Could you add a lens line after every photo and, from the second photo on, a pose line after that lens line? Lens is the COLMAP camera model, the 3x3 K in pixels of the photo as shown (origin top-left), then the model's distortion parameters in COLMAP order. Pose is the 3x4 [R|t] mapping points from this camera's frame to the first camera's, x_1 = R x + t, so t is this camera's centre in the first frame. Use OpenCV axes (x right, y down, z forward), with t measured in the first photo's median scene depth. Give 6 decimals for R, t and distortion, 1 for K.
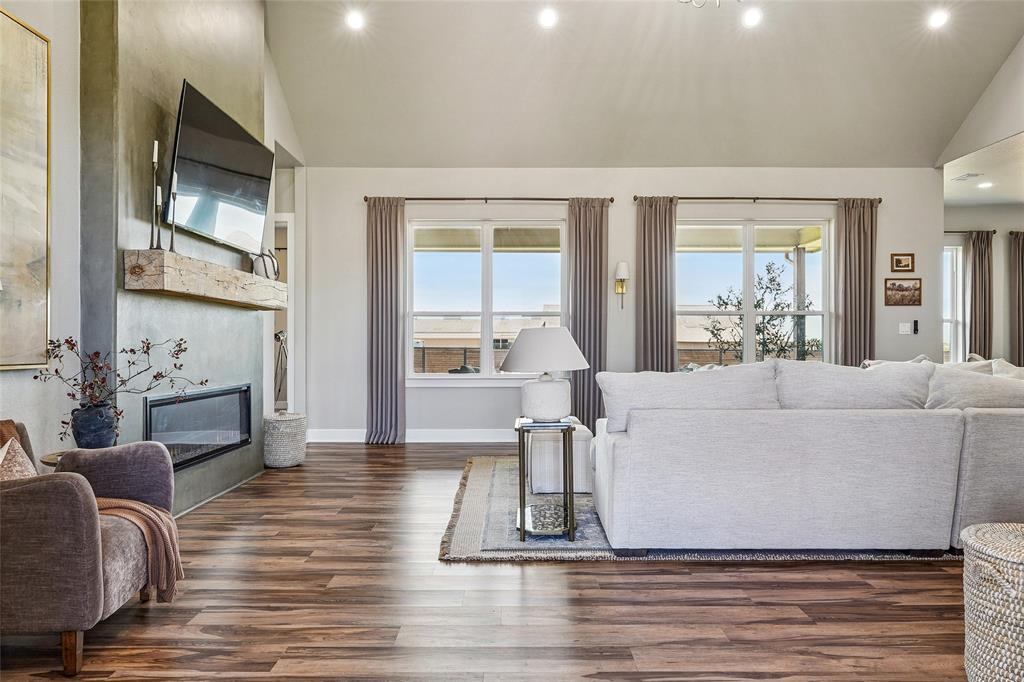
lens RADIAL K [[655.9, 0, 512.0], [0, 655.9, 341.0], [0, 0, 1]] dist [0.034860, -0.003789]
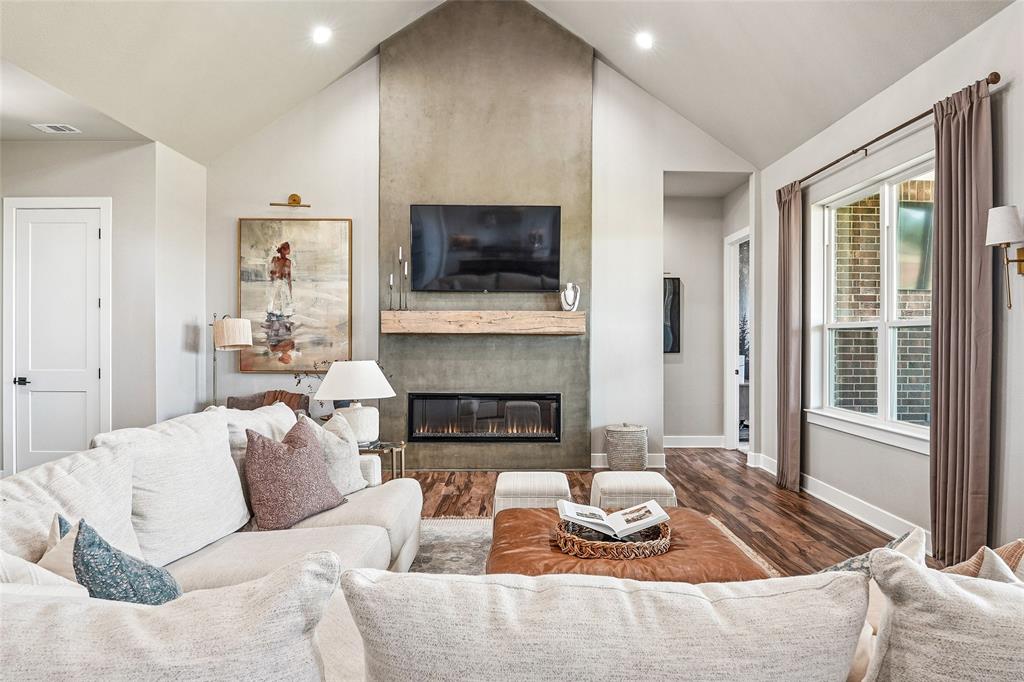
lens RADIAL K [[637.9, 0, 512.0], [0, 637.9, 341.0], [0, 0, 1]] dist [-0.021664, -0.001287]
pose [[0.001445, 0.004716, -0.999988, 1.387862], [-0.001043, 0.999988, 0.004714, -0.074765], [0.999998, 0.001036, 0.001450, 1.566424]]
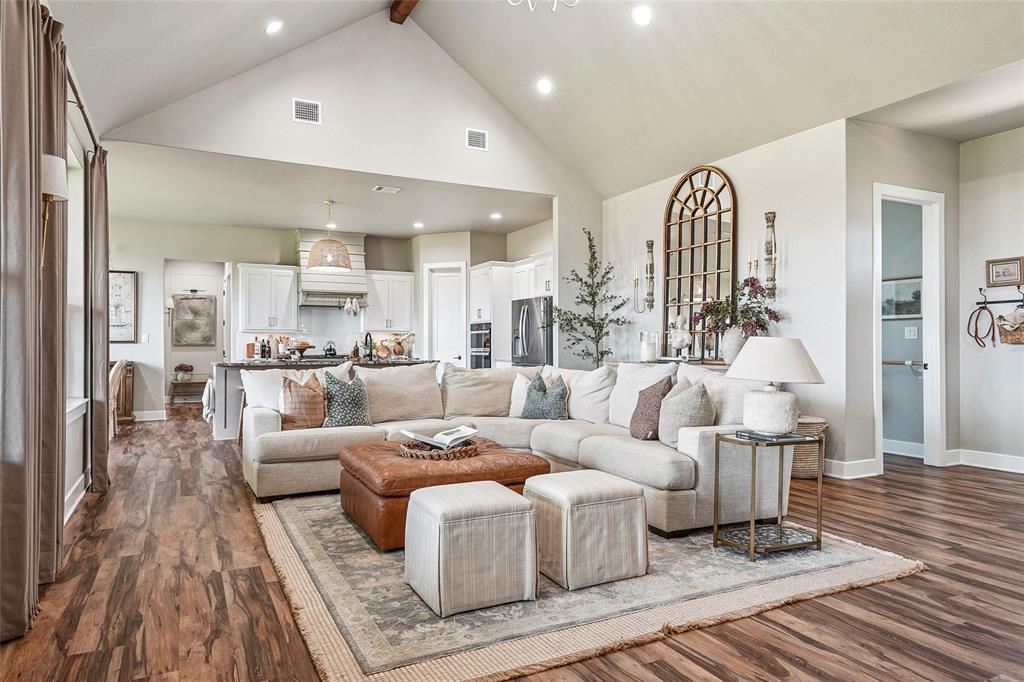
lens RADIAL K [[637.3, 0, 512.0], [0, 637.3, 341.0], [0, 0, 1]] dist [0.007489, 0.001215]
pose [[-0.457350, 0.005888, 0.889267, -0.756713], [-0.002825, 0.999963, -0.008073, -0.004974], [-0.889282, -0.006204, -0.457317, 2.187595]]
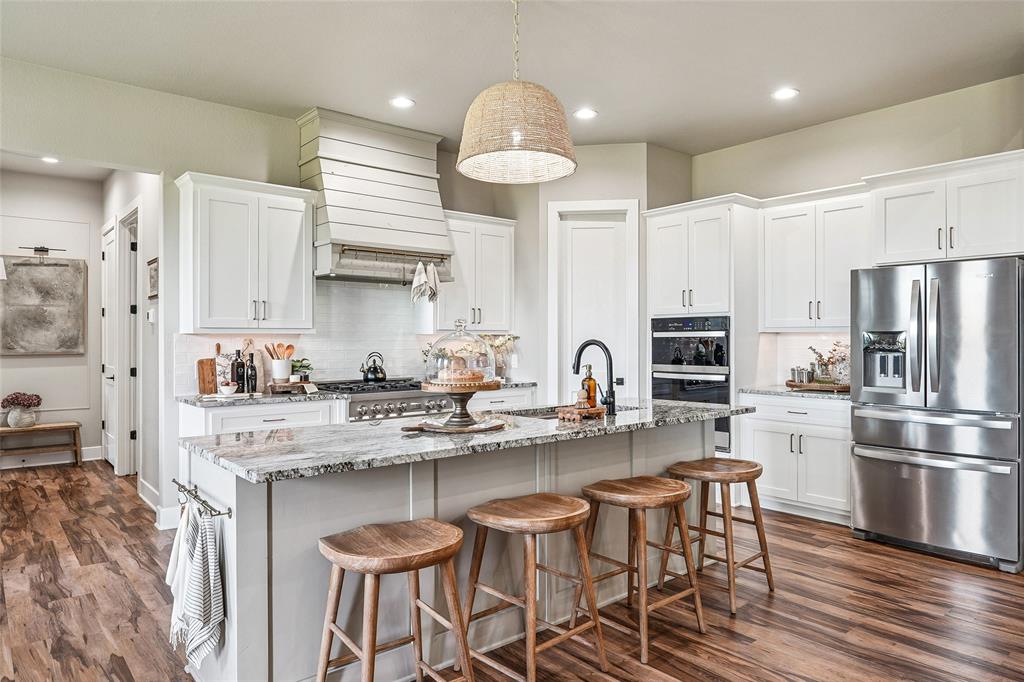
lens RADIAL K [[639.4, 0, 512.0], [0, 639.4, 341.0], [0, 0, 1]] dist [-0.024198, 0.000058]
pose [[-0.645030, -0.005303, 0.764139, 1.292840], [-0.001522, 0.999983, 0.005655, -0.069091], [-0.764156, 0.002484, -0.645027, 2.290204]]
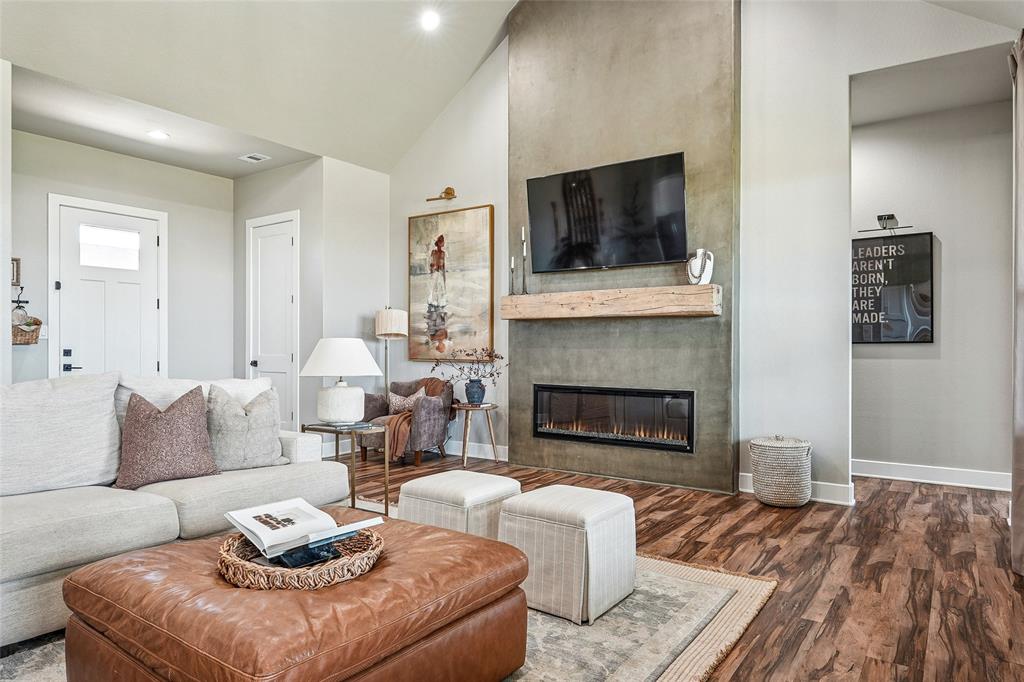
lens RADIAL K [[628.8, 0, 523.1], [0, 628.8, 345.7], [0, 0, 1]] dist [0.003778, -0.001216]
pose [[-0.572354, -0.000663, -0.820006, 0.886425], [0.000584, 0.999999, -0.001217, -0.009250], [0.820007, -0.001175, -0.572353, 2.283484]]
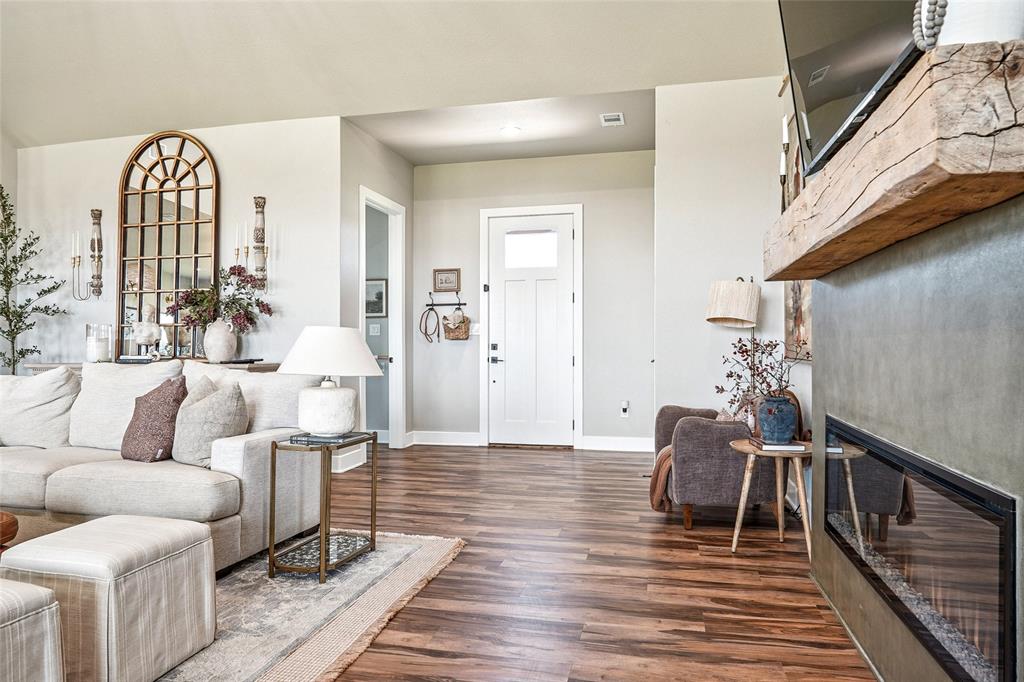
lens RADIAL K [[637.9, 0, 512.0], [0, 637.9, 341.0], [0, 0, 1]] dist [-0.021664, -0.001287]
pose [[-0.973904, 0.004784, 0.226909, -0.484009], [0.002940, 0.999960, -0.008466, 0.008637], [-0.226940, -0.007578, -0.973879, 2.182227]]
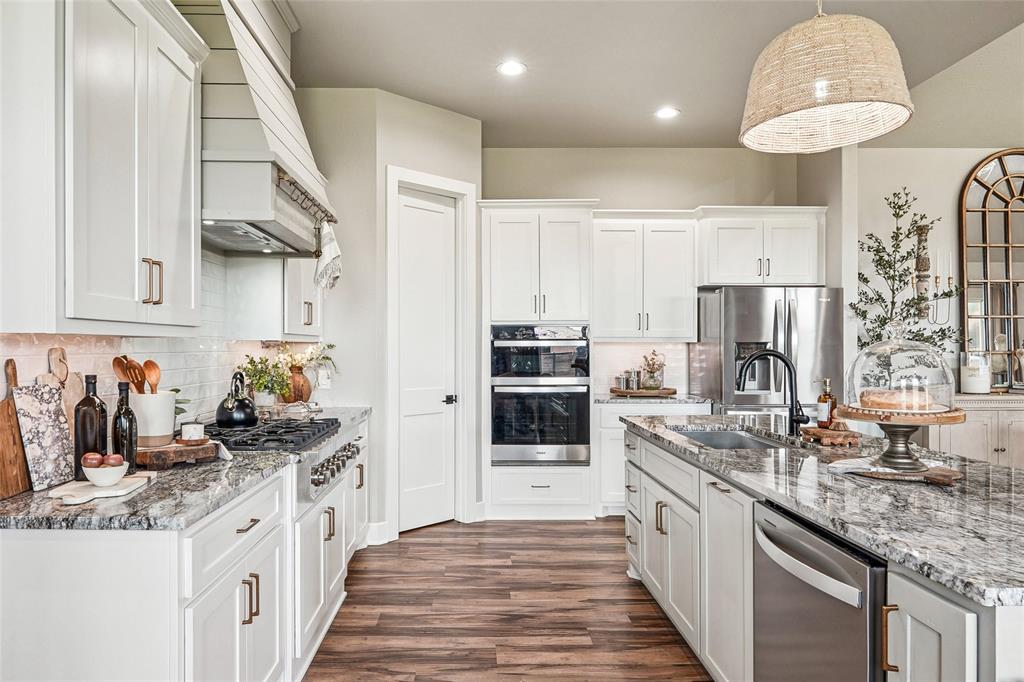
lens RADIAL K [[637.3, 0, 512.0], [0, 637.3, 341.0], [0, 0, 1]] dist [0.007489, 0.001215]
pose [[-0.999988, -0.003684, -0.003350, 2.392108], [-0.003647, 0.999931, -0.011203, -0.065768], [0.003391, -0.011191, -0.999932, 2.389071]]
